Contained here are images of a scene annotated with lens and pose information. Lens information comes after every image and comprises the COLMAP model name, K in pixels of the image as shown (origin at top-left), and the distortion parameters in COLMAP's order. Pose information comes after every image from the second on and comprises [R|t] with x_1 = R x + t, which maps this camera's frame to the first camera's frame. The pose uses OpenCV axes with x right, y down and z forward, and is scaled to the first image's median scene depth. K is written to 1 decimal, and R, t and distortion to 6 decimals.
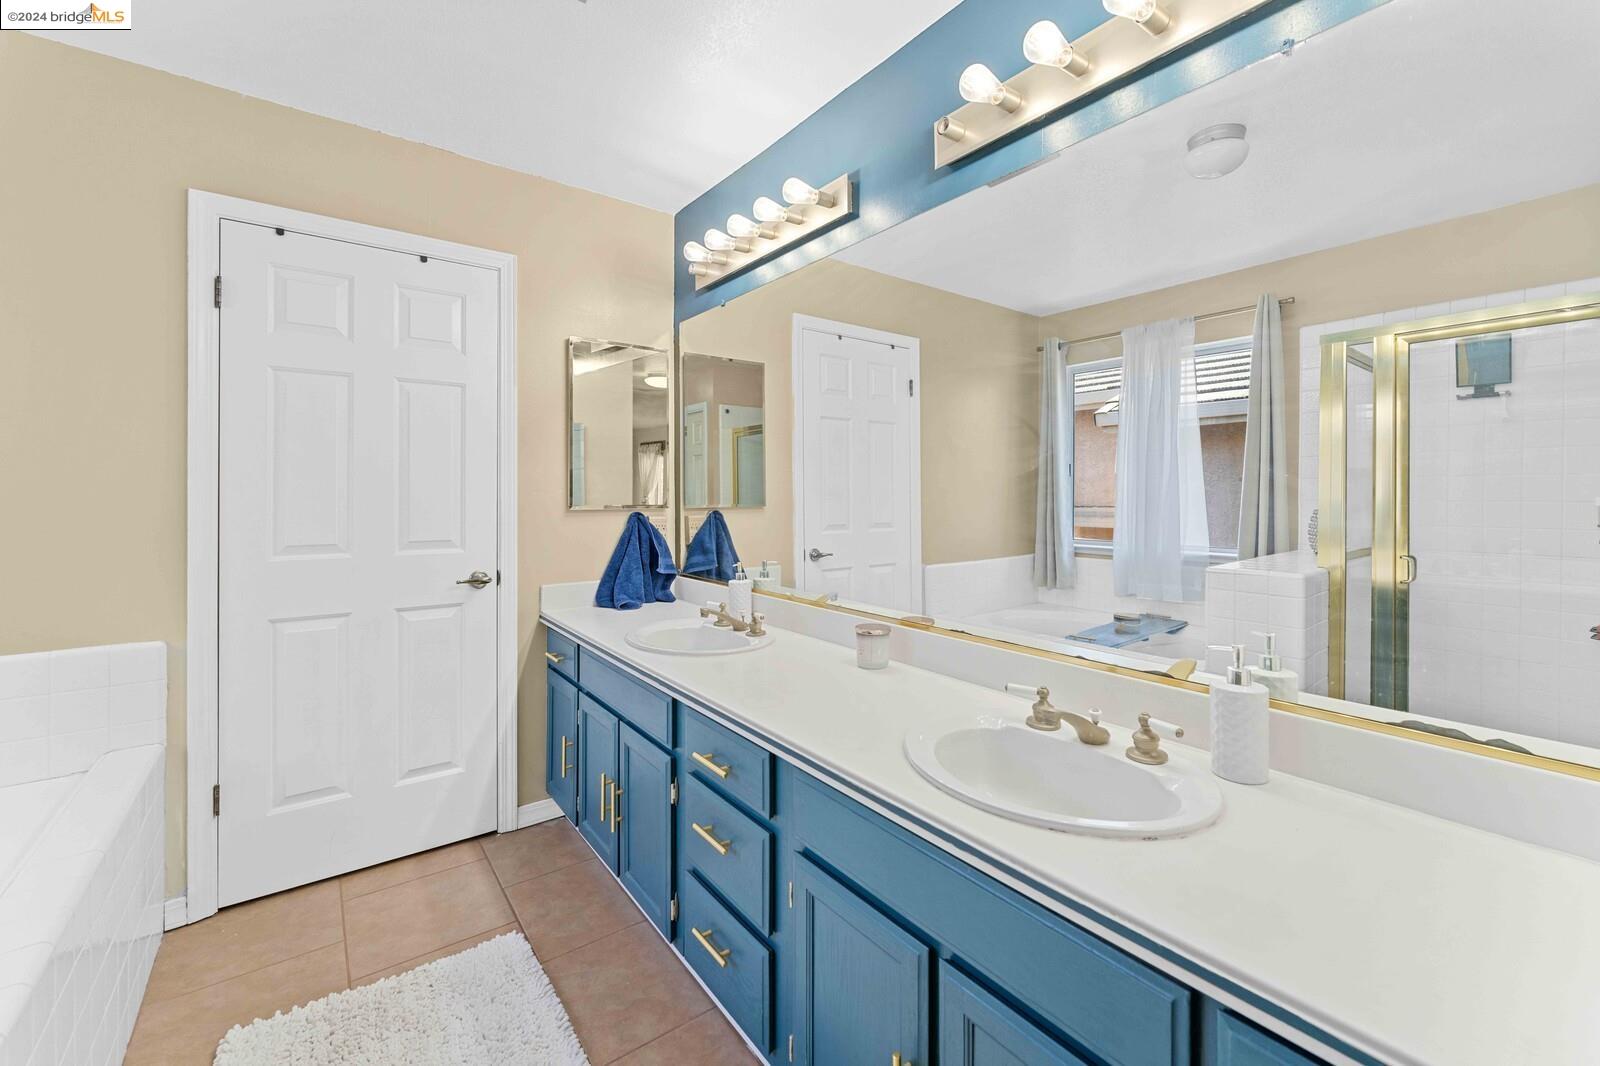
lens RADIAL K [[650.2, 0, 805.6], [0, 650.2, 488.8], [0, 0, 1]] dist [0.000918, -0.000172]
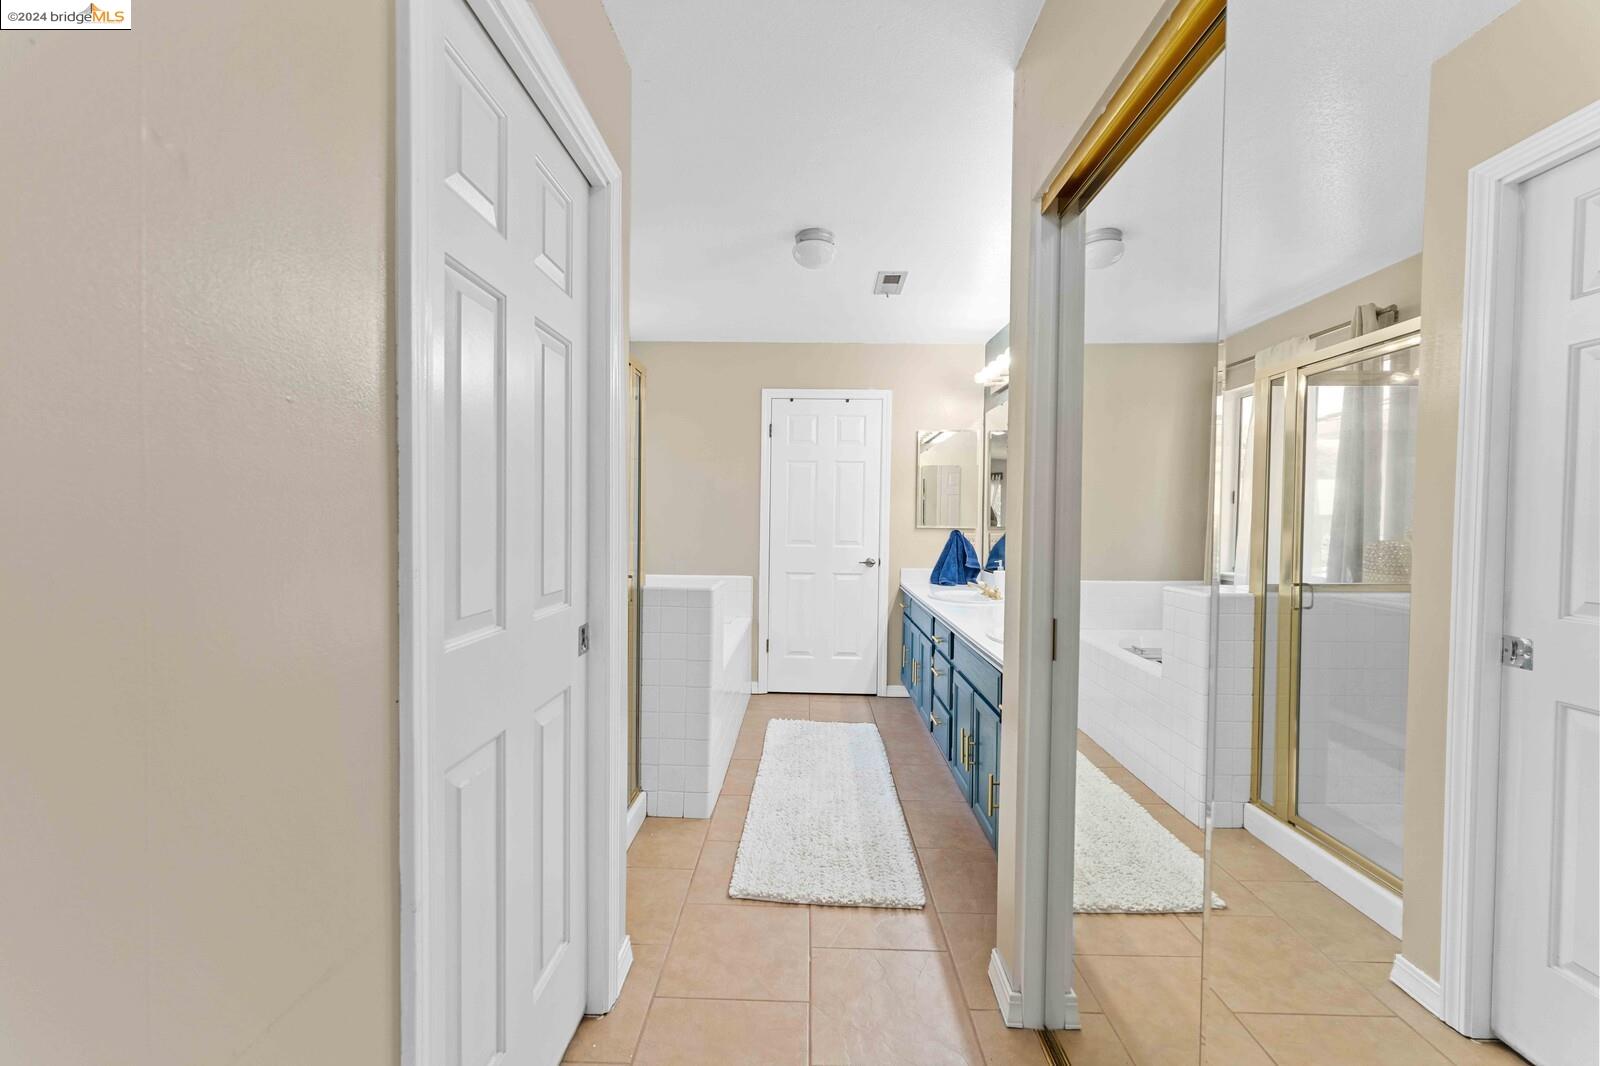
lens RADIAL K [[650.2, 0, 799.4], [0, 650.2, 528.5], [0, 0, 1]] dist [0.000918, -0.000172]
pose [[0.783200, 0.026075, -0.621223, 0.519675], [-0.013530, 0.999598, 0.024899, -0.004838], [0.621623, -0.011095, 0.783238, -0.626376]]
